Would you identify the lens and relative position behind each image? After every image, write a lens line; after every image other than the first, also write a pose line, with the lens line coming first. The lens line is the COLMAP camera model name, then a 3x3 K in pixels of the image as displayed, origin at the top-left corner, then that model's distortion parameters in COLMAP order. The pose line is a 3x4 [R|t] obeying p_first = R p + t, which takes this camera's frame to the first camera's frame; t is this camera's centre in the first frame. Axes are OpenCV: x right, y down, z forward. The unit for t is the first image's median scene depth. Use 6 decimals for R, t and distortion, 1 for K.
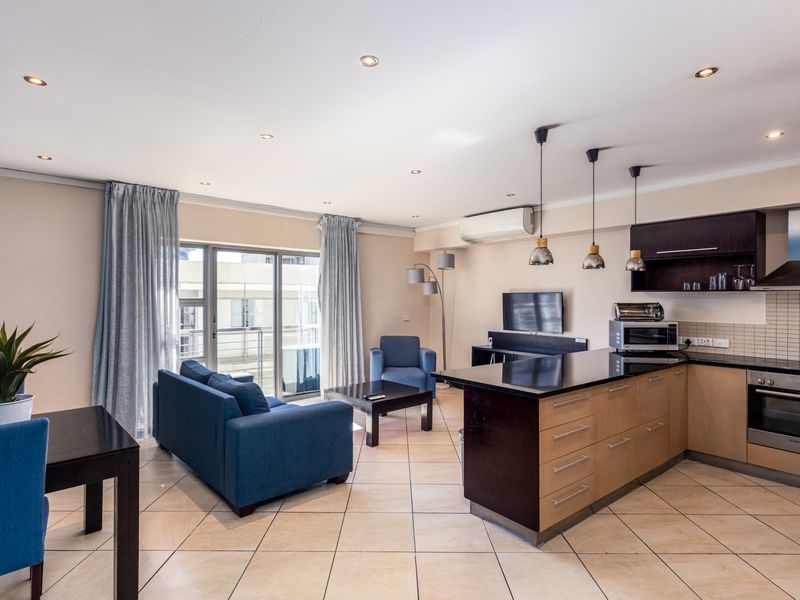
lens RADIAL K [[442.4, 0, 395.2], [0, 442.4, 296.4], [0, 0, 1]] dist [0.002250, 0.001454]
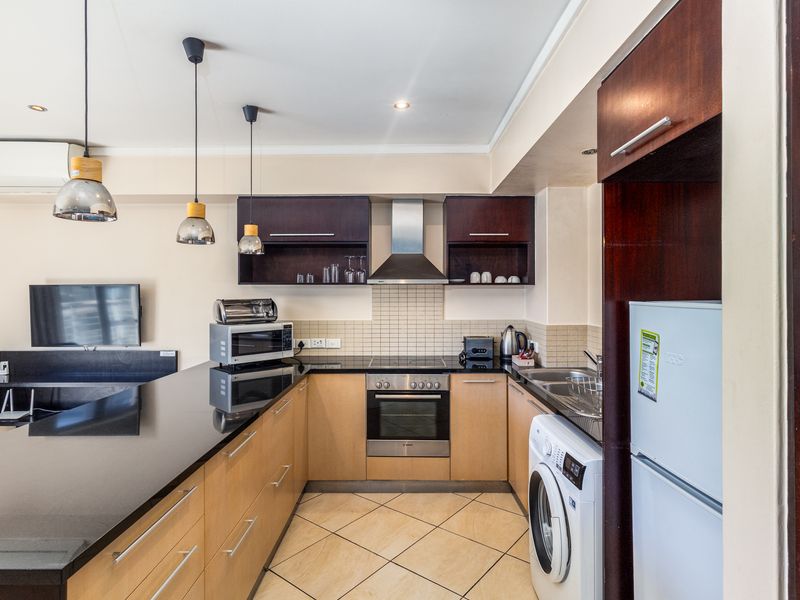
lens RADIAL K [[442.4, 0, 395.4], [0, 442.4, 292.0], [0, 0, 1]] dist [0.002250, 0.001454]
pose [[0.633269, -0.001968, 0.773930, 0.128812], [0.000316, 0.999997, 0.002284, 0.000618], [-0.773932, -0.001202, 0.633268, 0.340926]]
